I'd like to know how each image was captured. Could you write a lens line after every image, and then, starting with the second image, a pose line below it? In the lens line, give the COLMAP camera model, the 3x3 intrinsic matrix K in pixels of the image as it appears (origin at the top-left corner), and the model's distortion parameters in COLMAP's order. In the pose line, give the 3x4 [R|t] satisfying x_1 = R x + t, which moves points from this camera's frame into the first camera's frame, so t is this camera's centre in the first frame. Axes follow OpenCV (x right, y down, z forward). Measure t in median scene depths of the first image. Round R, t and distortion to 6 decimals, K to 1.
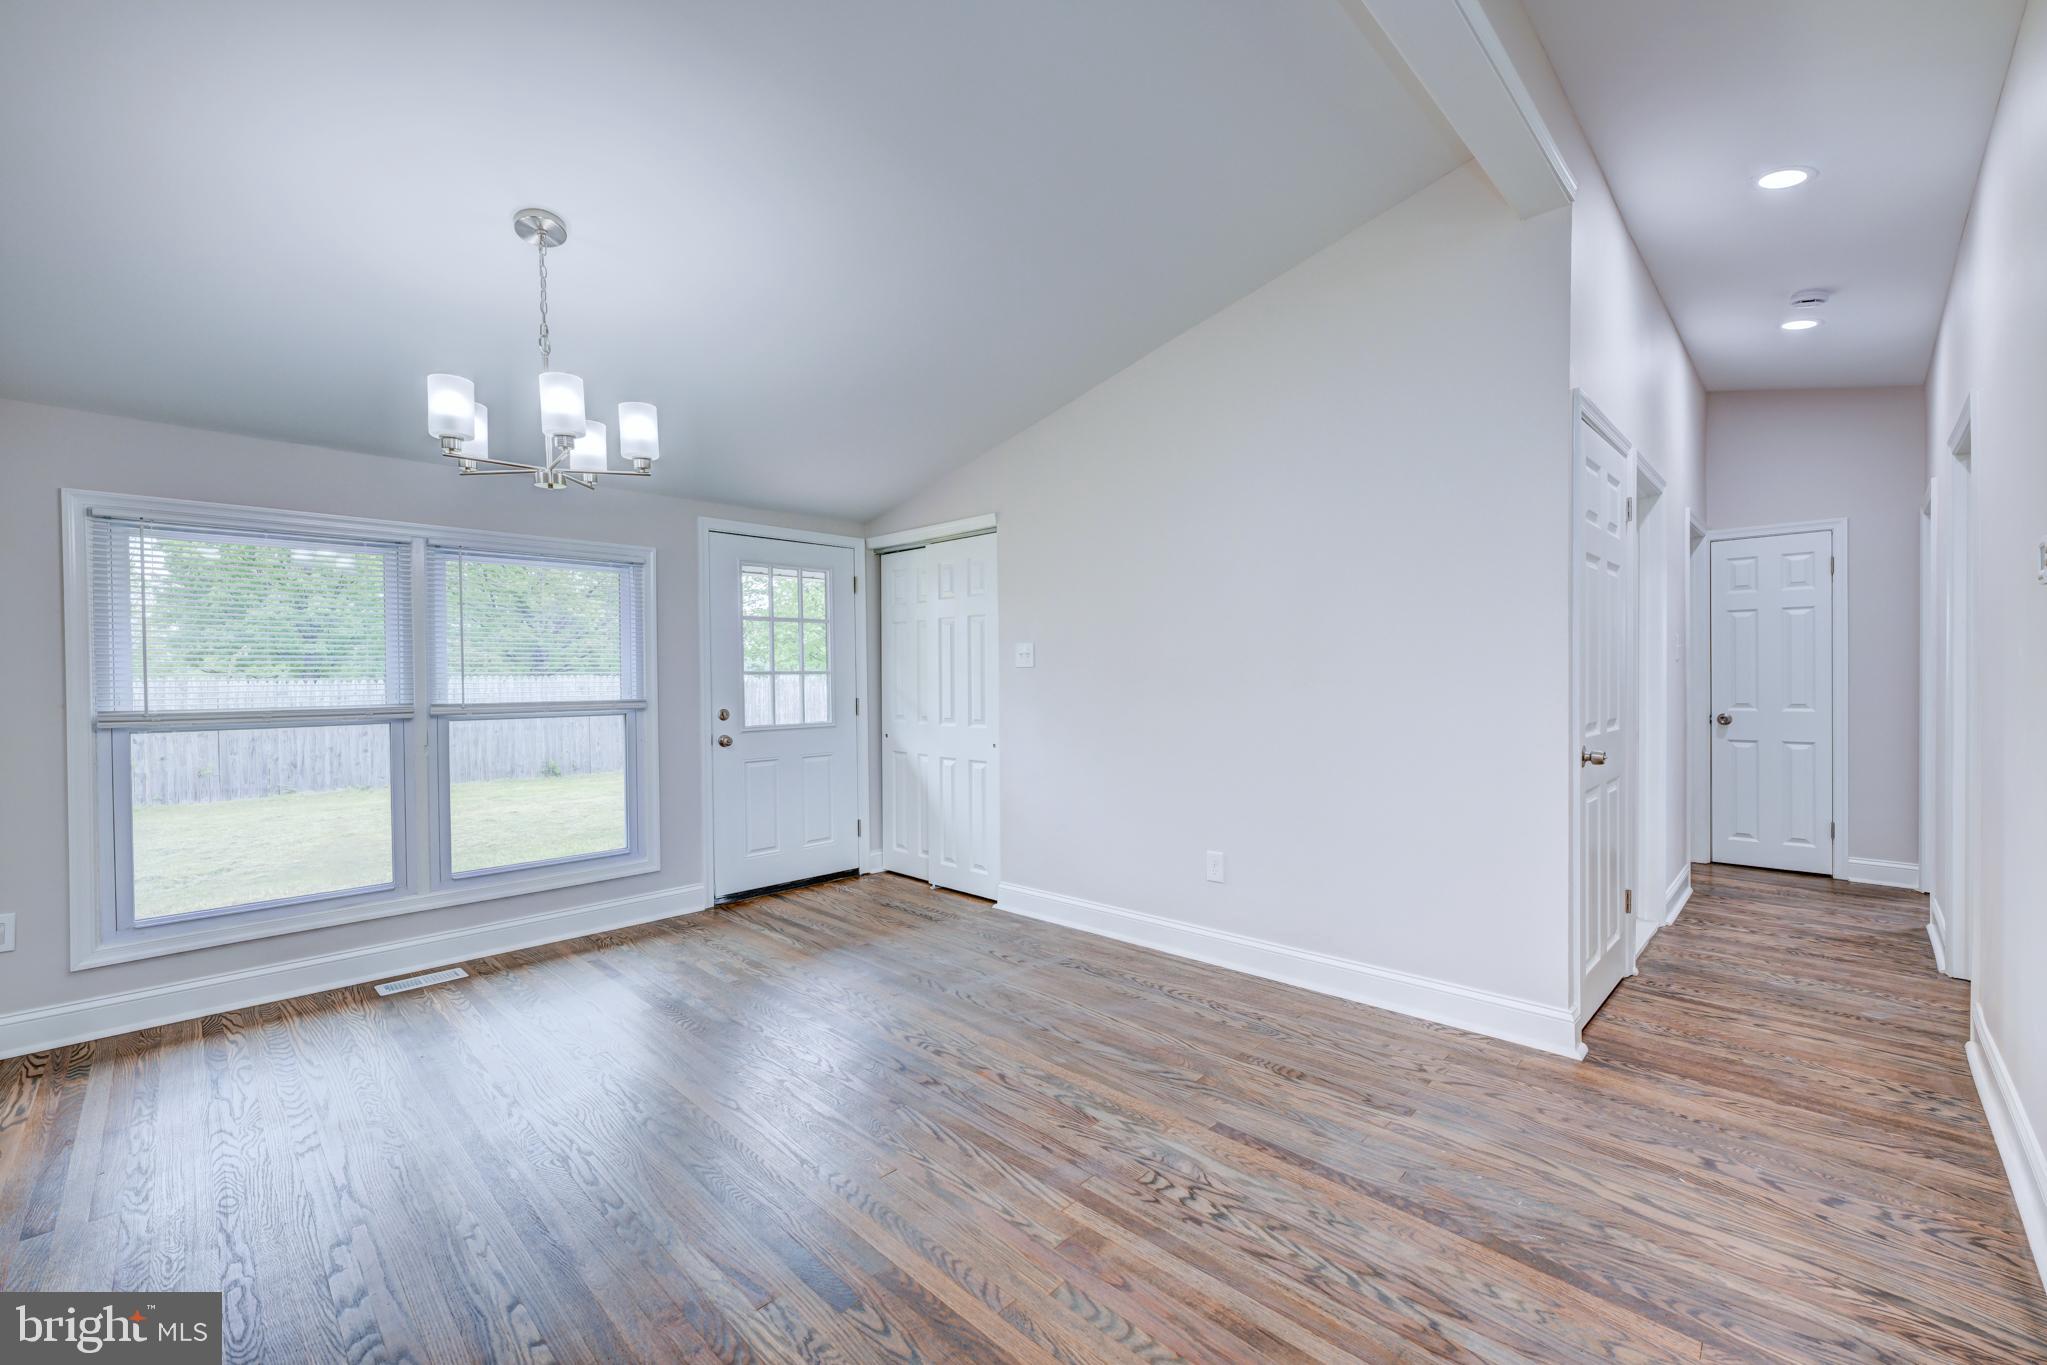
lens RADIAL K [[832.7, 0, 1023.5], [0, 832.7, 682.5], [0, 0, 1]] dist [0.010060, -0.000052]
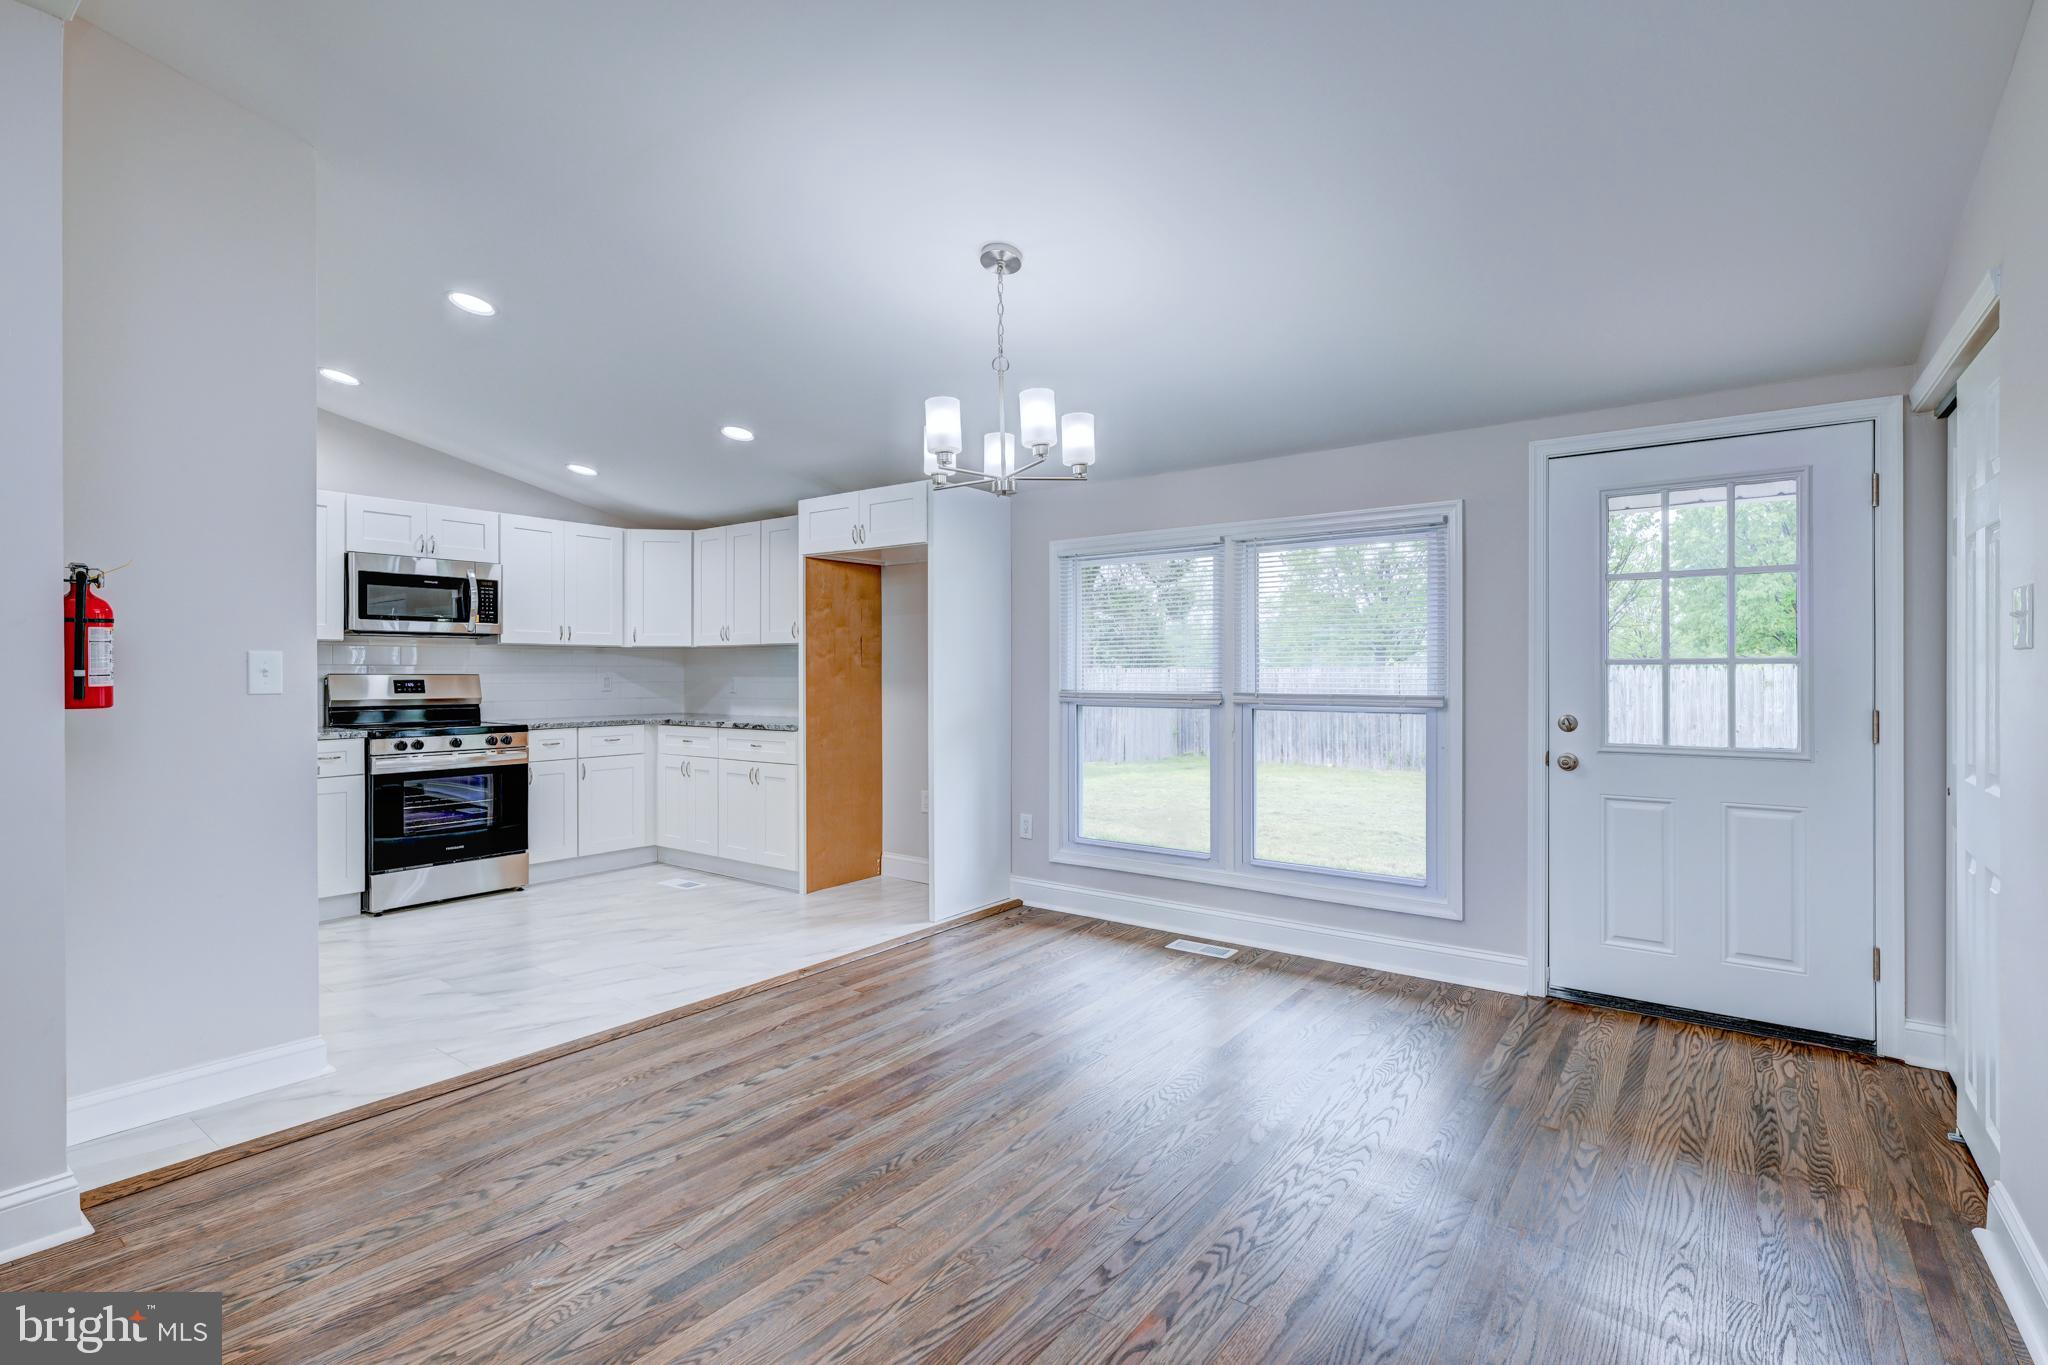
lens RADIAL K [[950.3, 0, 1021.8], [0, 950.3, 667.8], [0, 0, 1]] dist [-0.011499, -0.000112]
pose [[0.136802, 0.007194, -0.990572, 0.409187], [-0.006585, 0.999958, 0.006353, -0.010757], [0.990577, 0.005654, 0.136843, 0.533623]]
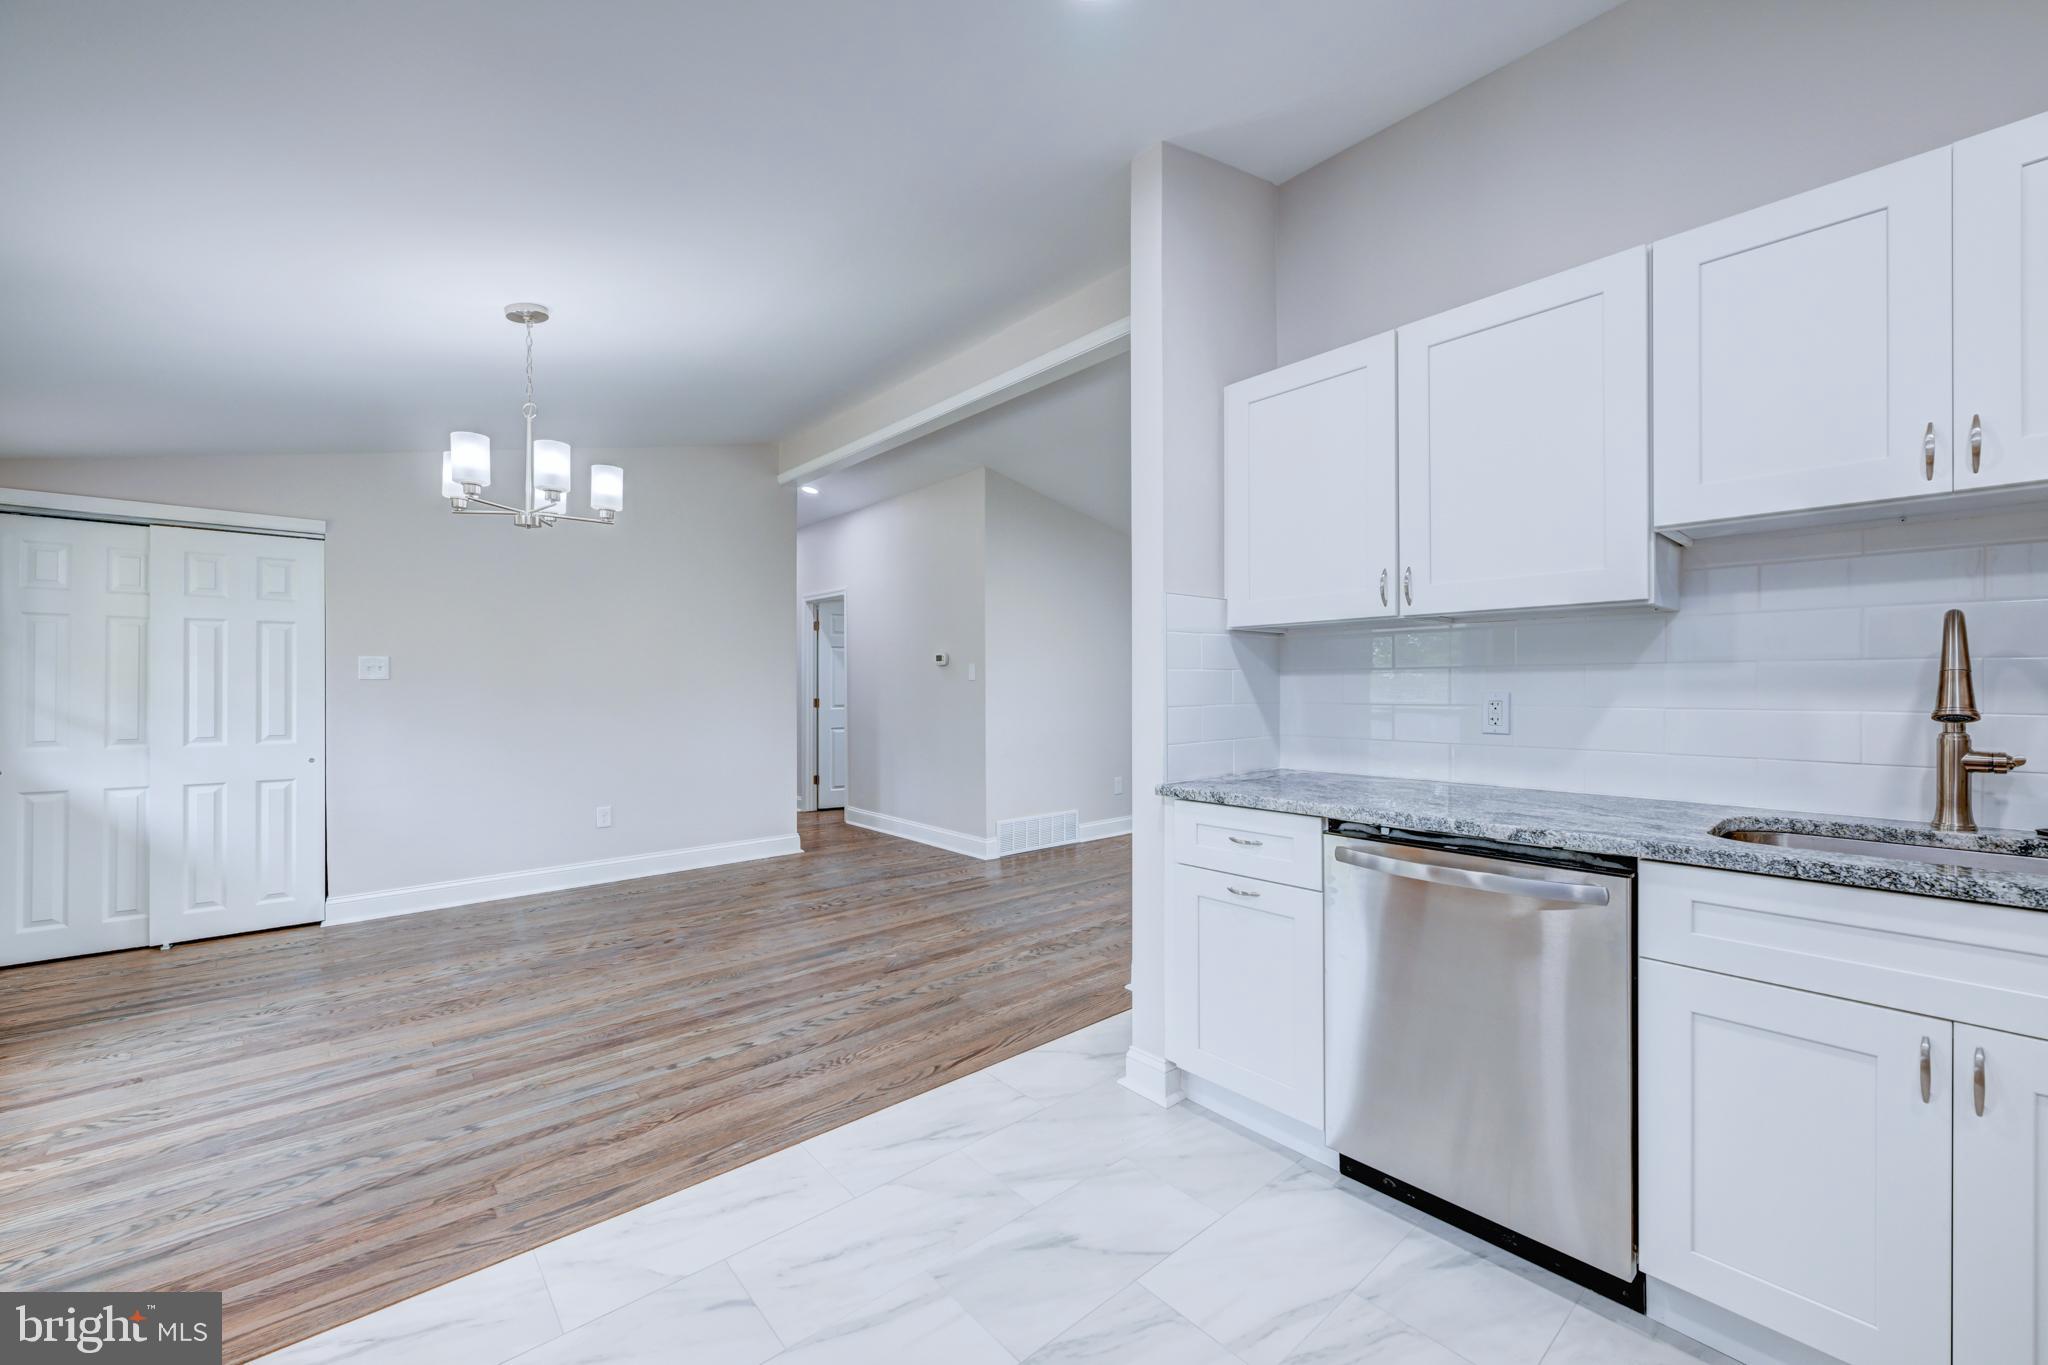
lens RADIAL K [[805.6, 0, 1024.0], [0, 805.6, 682.5], [0, 0, 1]] dist [0.000202, 0.000204]
pose [[0.079515, 0.013227, 0.996746, -1.036742], [0.007698, 0.999874, -0.013883, 0.006256], [-0.996804, 0.008777, 0.079403, 0.124286]]
